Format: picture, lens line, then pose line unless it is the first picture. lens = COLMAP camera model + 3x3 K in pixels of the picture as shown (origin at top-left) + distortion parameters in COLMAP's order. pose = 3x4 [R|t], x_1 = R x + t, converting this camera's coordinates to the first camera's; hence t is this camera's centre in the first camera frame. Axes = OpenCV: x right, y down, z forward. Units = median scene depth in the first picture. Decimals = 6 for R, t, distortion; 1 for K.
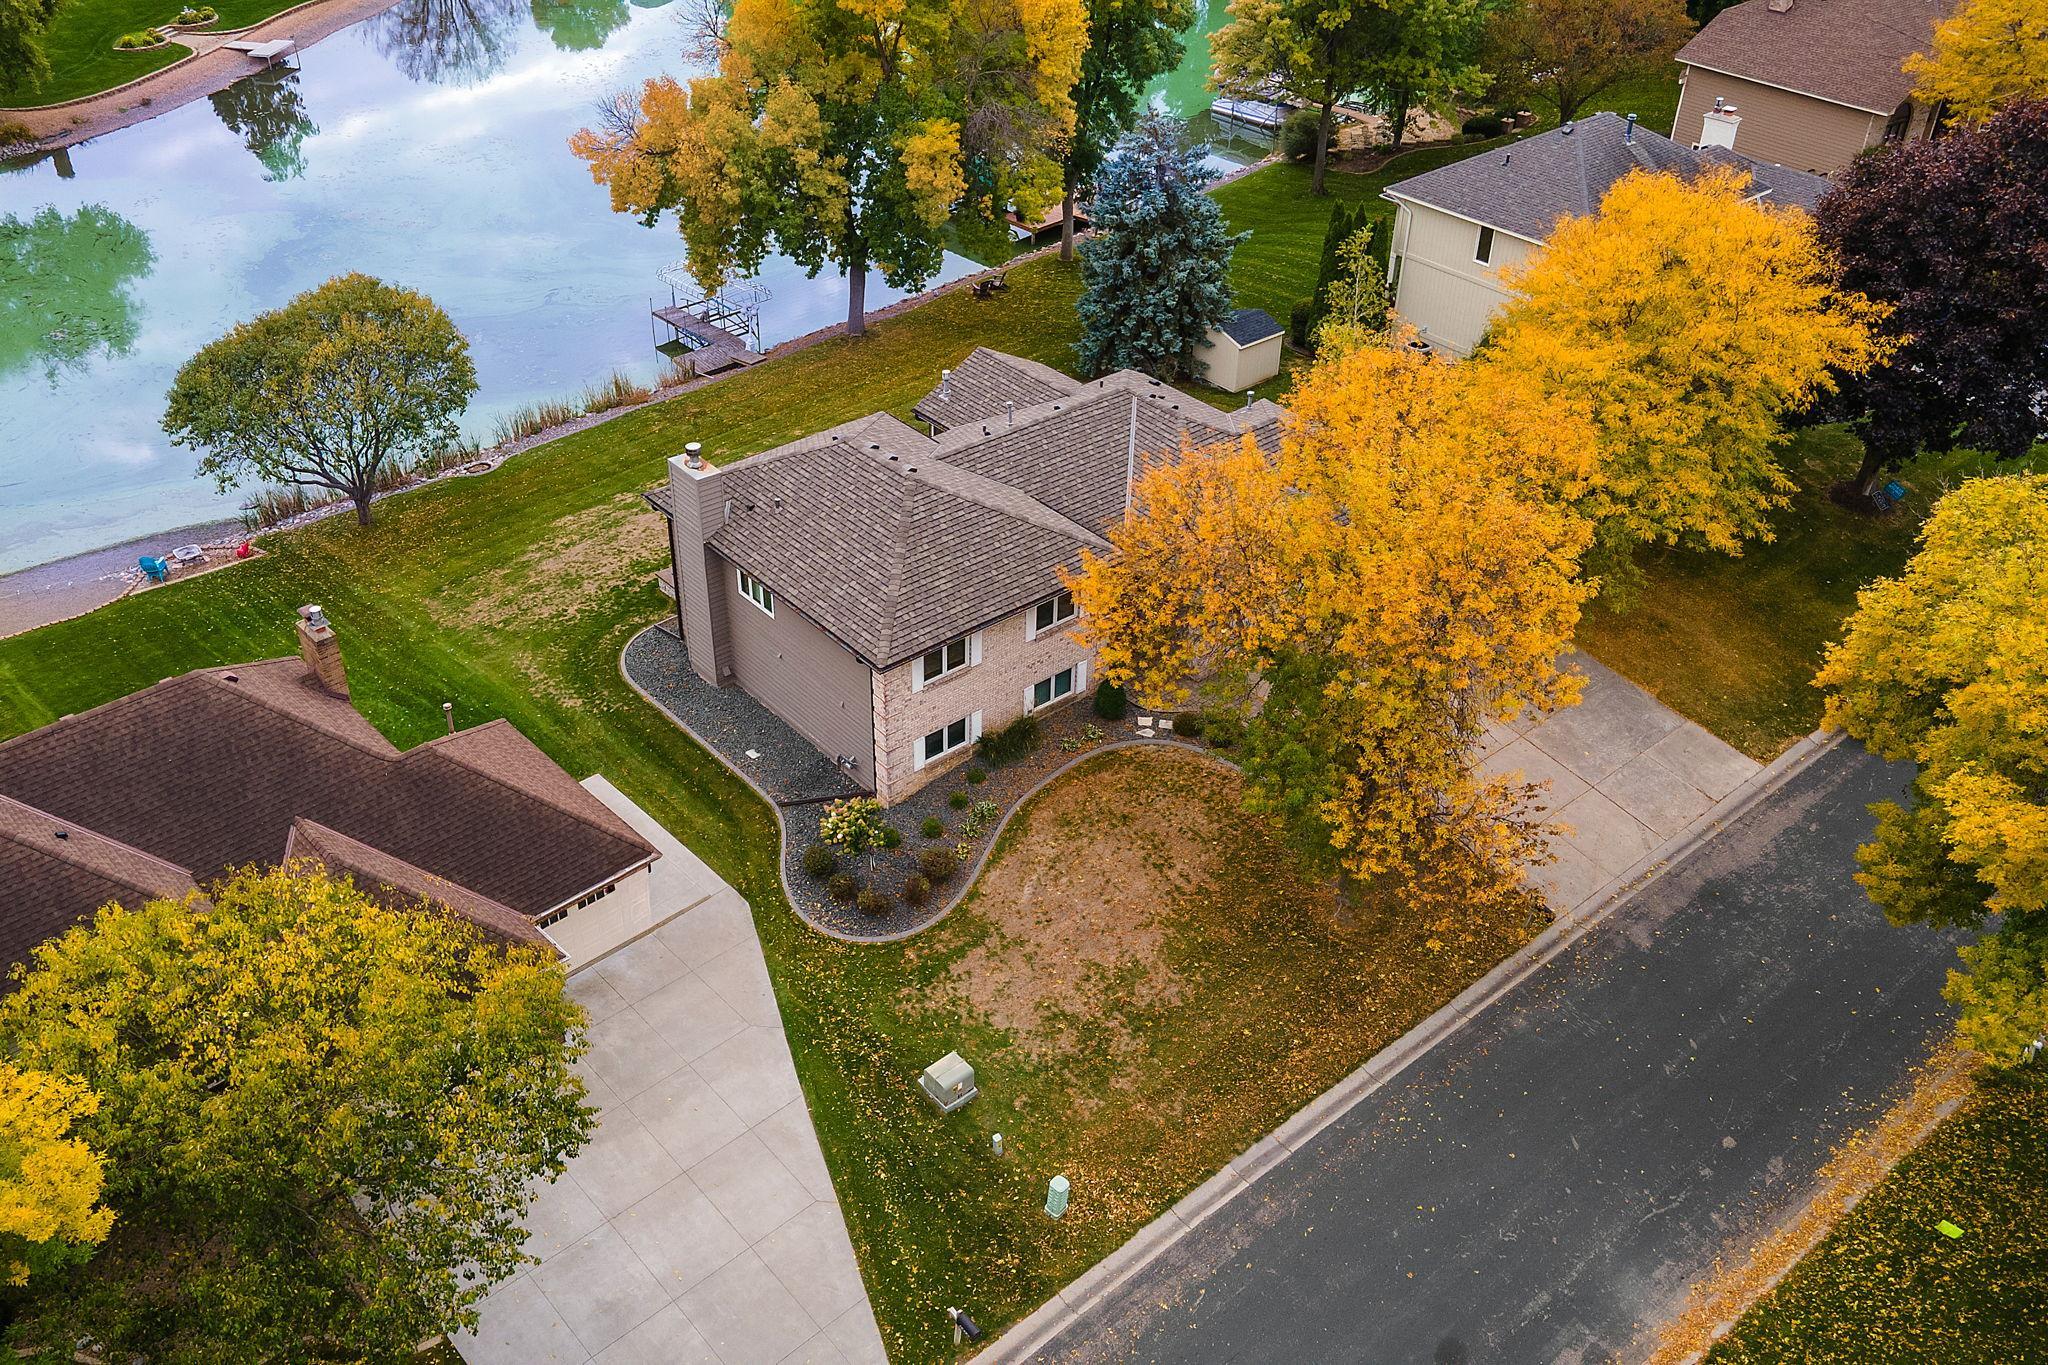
lens RADIAL K [[1609.4, 0, 1024.0], [0, 1609.4, 682.5], [0, 0, 1]] dist [-0.000015, 0.002360]
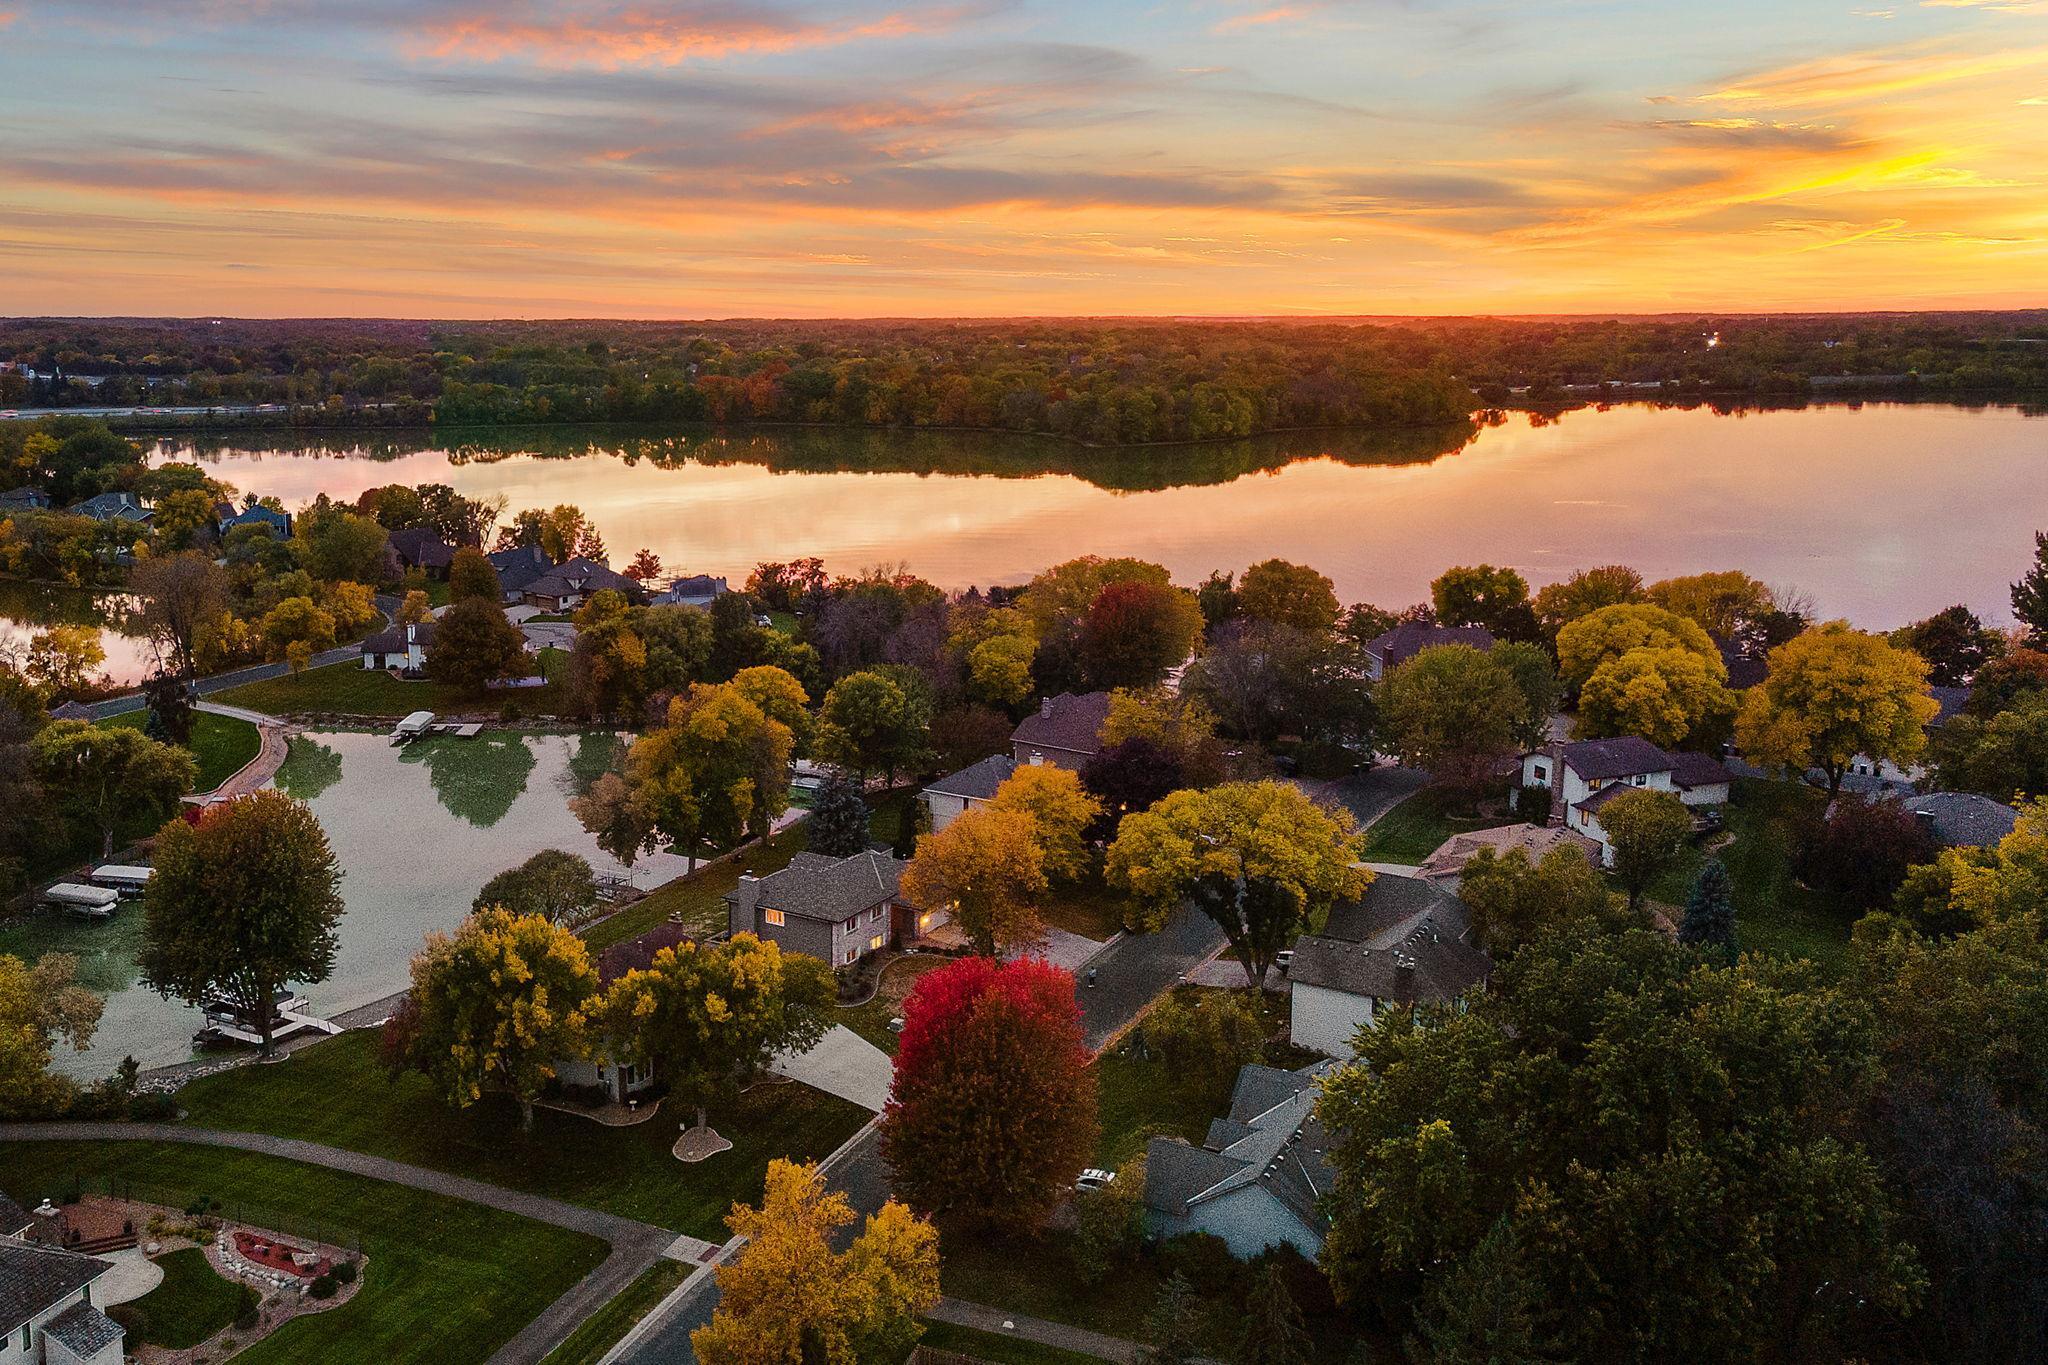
lens RADIAL K [[1016.6, 0, 1023.1], [0, 1016.6, 632.8], [0, 0, 1]] dist [0.001098, 0.002539]
pose [[0.920649, -0.029563, 0.389271, -0.268914], [0.212072, 0.875047, -0.435108, 0.228515], [-0.327767, 0.483135, 0.811880, -0.519335]]
